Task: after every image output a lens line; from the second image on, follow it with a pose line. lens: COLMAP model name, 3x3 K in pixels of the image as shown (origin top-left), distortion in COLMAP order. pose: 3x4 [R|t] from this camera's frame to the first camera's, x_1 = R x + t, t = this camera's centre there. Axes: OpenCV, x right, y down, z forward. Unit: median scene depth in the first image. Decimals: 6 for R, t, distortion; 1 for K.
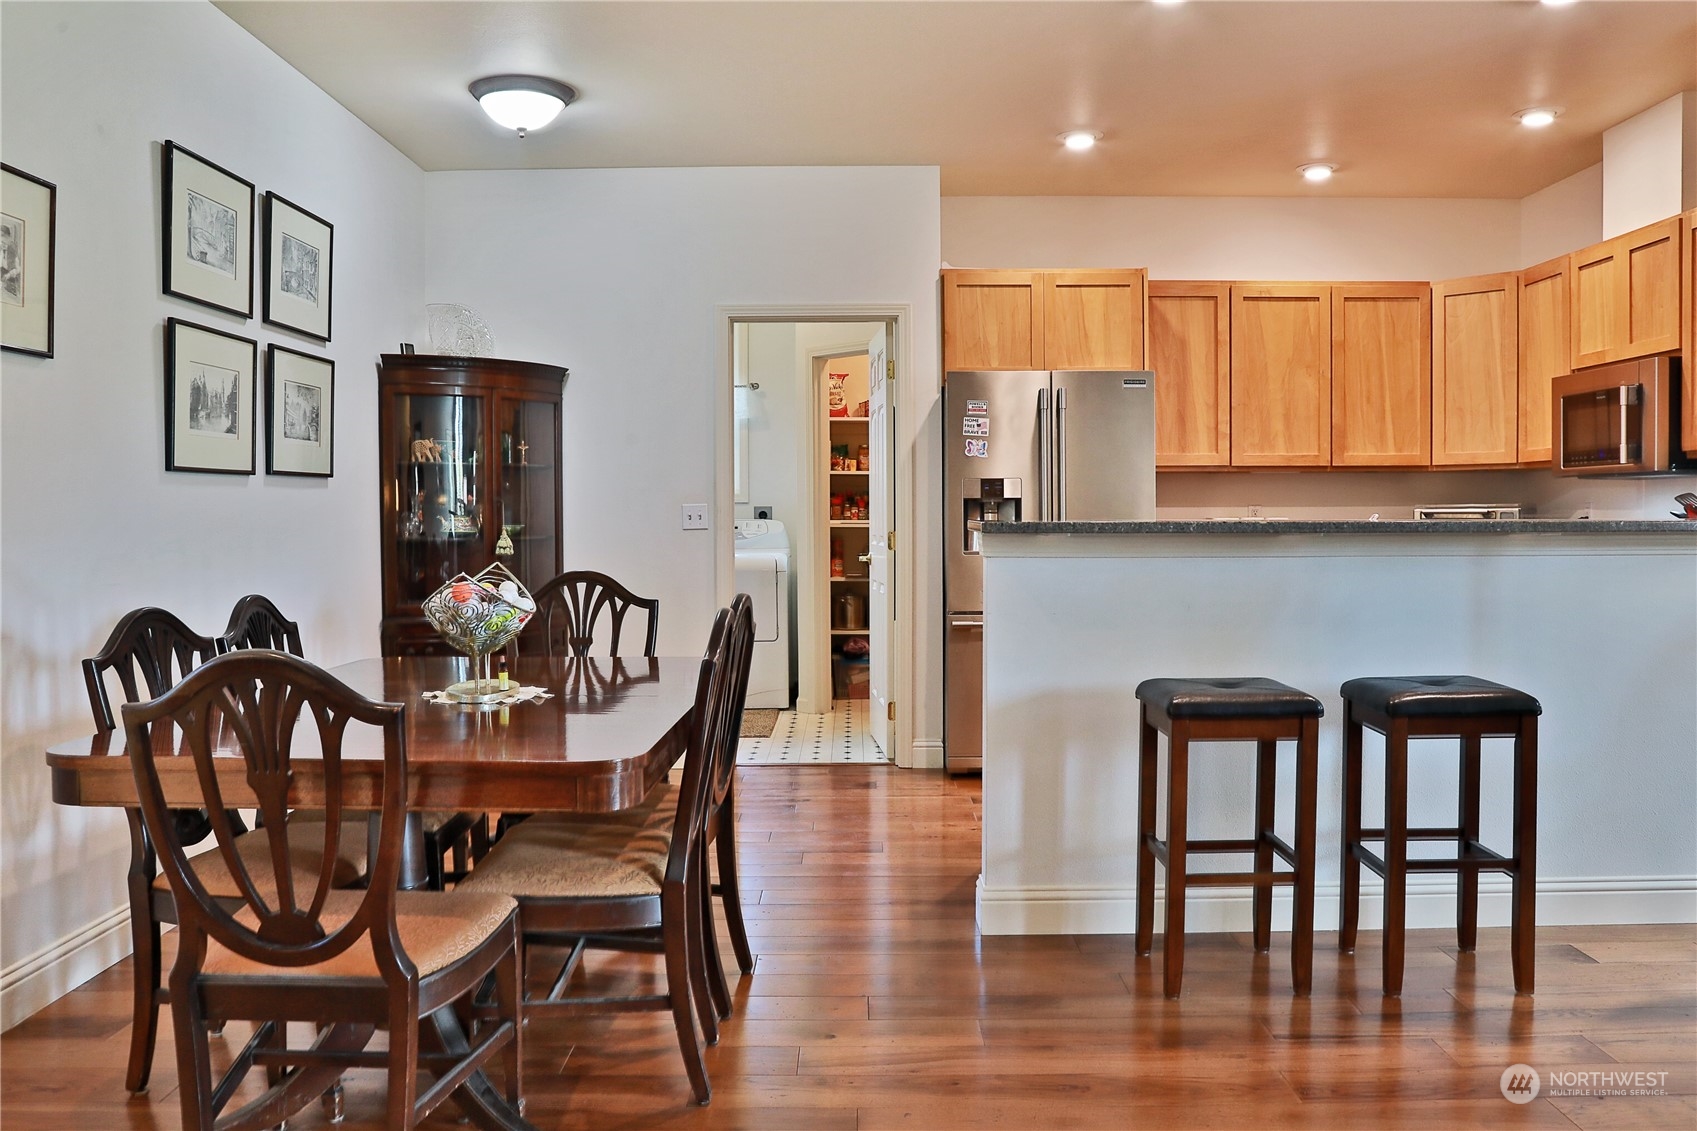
lens RADIAL K [[1336.5, 0, 882.4], [0, 1336.5, 573.9], [0, 0, 1]] dist [-0.037932, 0.002525]
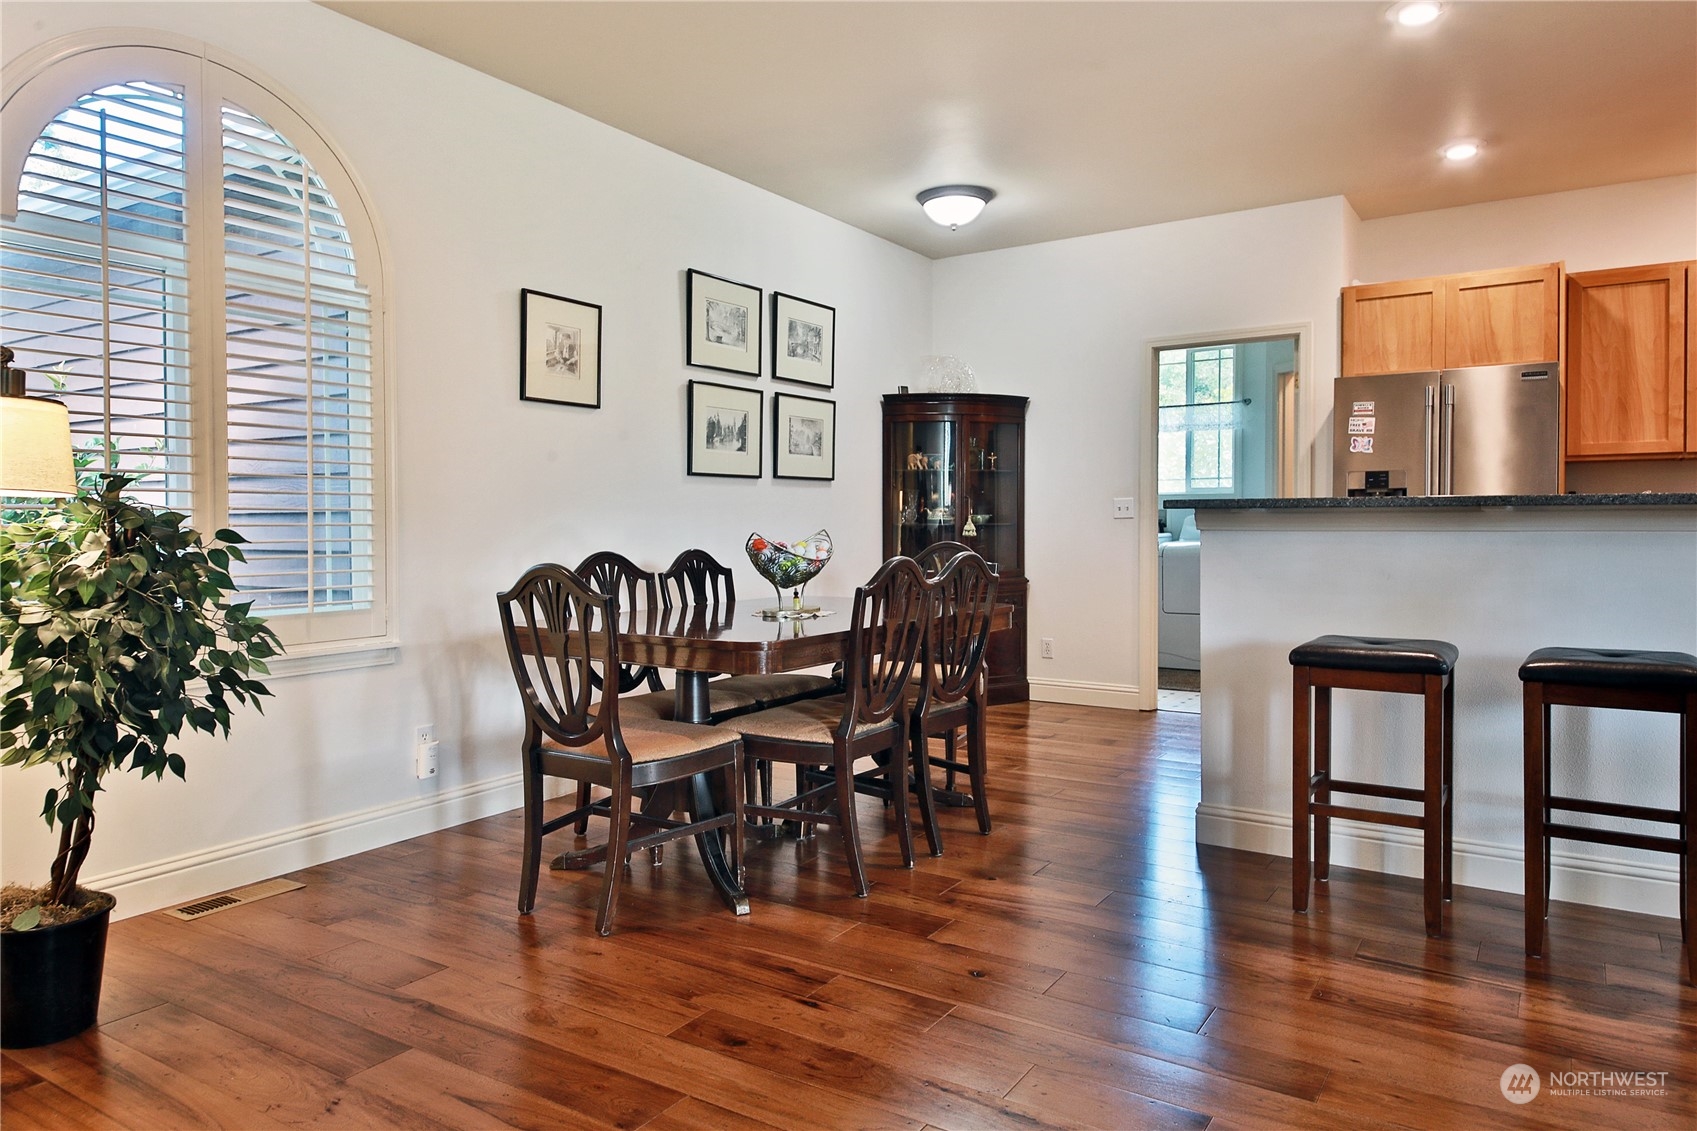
lens RADIAL K [[1104.4, 0, 856.1], [0, 1104.4, 556.1], [0, 0, 1]] dist [0.039828, -0.005309]
pose [[0.842233, 0.016264, -0.538868, 0.274139], [-0.023299, 0.999709, -0.006242, 0.018749], [0.538610, 0.017812, 0.842367, -0.017686]]
